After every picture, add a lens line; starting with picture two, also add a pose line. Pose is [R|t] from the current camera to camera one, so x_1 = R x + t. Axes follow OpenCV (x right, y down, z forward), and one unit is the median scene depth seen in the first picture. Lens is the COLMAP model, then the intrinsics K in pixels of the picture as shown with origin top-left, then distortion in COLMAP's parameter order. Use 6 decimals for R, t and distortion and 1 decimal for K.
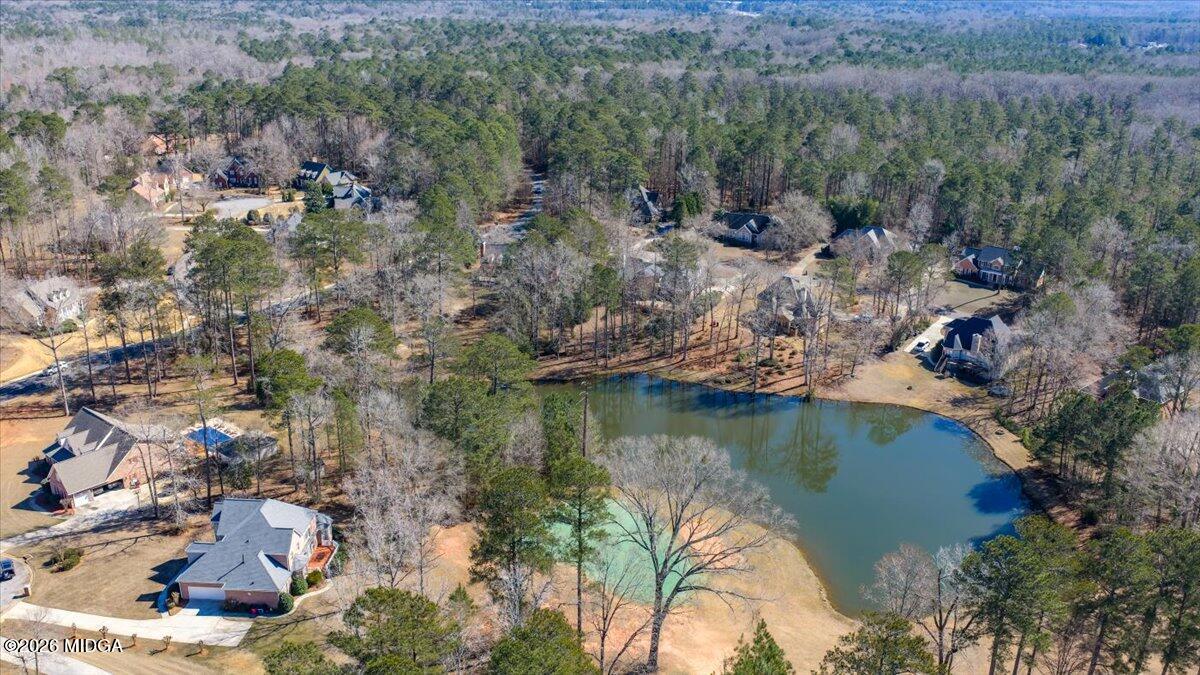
lens RADIAL K [[994.7, 0, 600.0], [0, 994.7, 337.5], [0, 0, 1]] dist [0.033577, -0.067691]
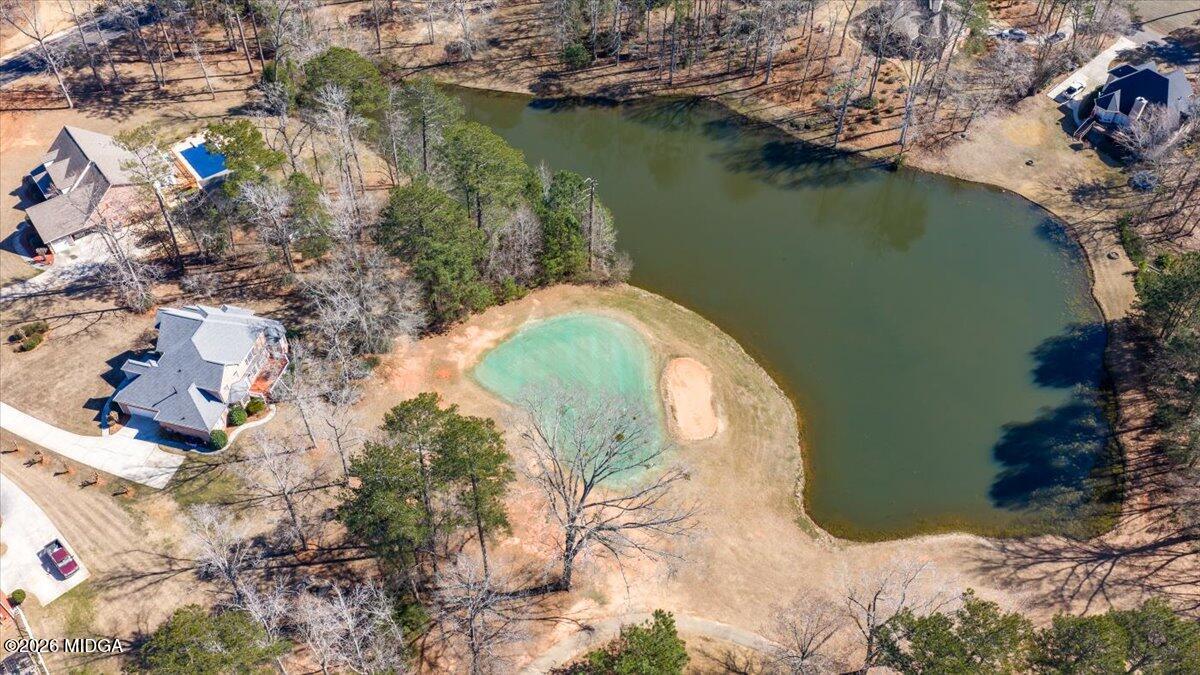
lens RADIAL K [[994.7, 0, 600.0], [0, 994.7, 337.5], [0, 0, 1]] dist [0.033577, -0.067691]
pose [[0.979564, 0.146914, -0.137367, 0.106940], [-0.067040, 0.882412, 0.465677, -0.190746], [0.189629, -0.446952, 0.874228, 0.169325]]
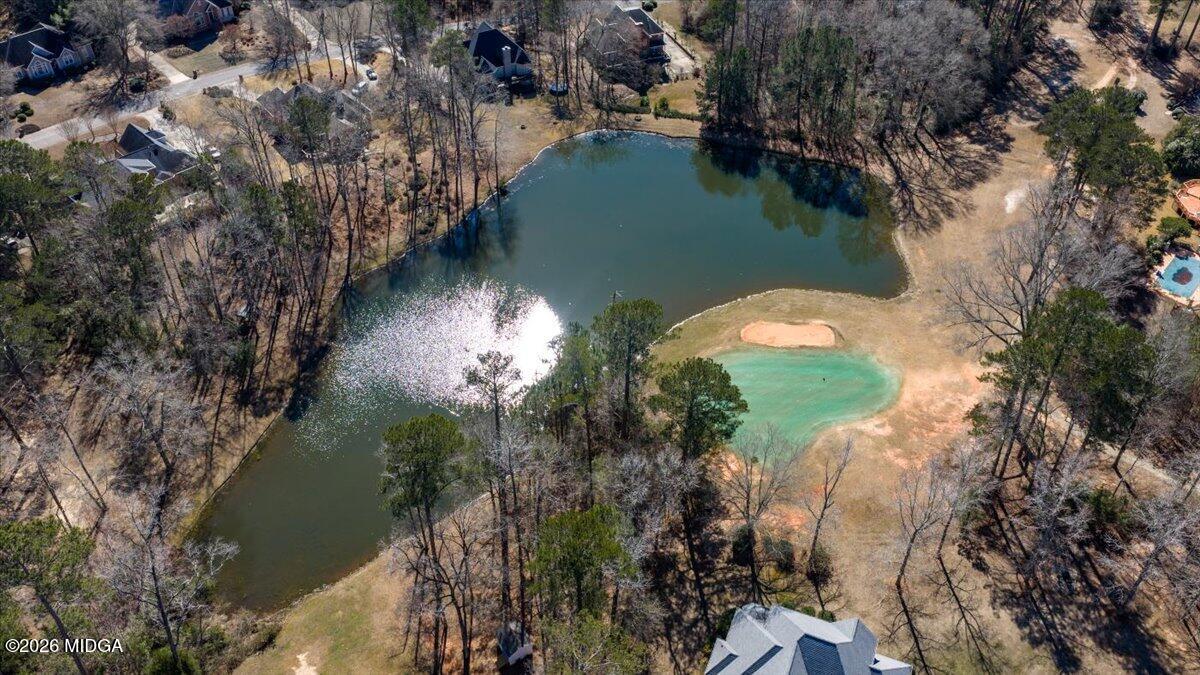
lens RADIAL K [[994.7, 0, 600.0], [0, 994.7, 337.5], [0, 0, 1]] dist [0.033577, -0.067691]
pose [[0.324455, -0.631380, 0.704335, -0.517691], [0.332863, 0.773202, 0.539779, -0.311889], [-0.885399, 0.059313, 0.461033, 0.524693]]
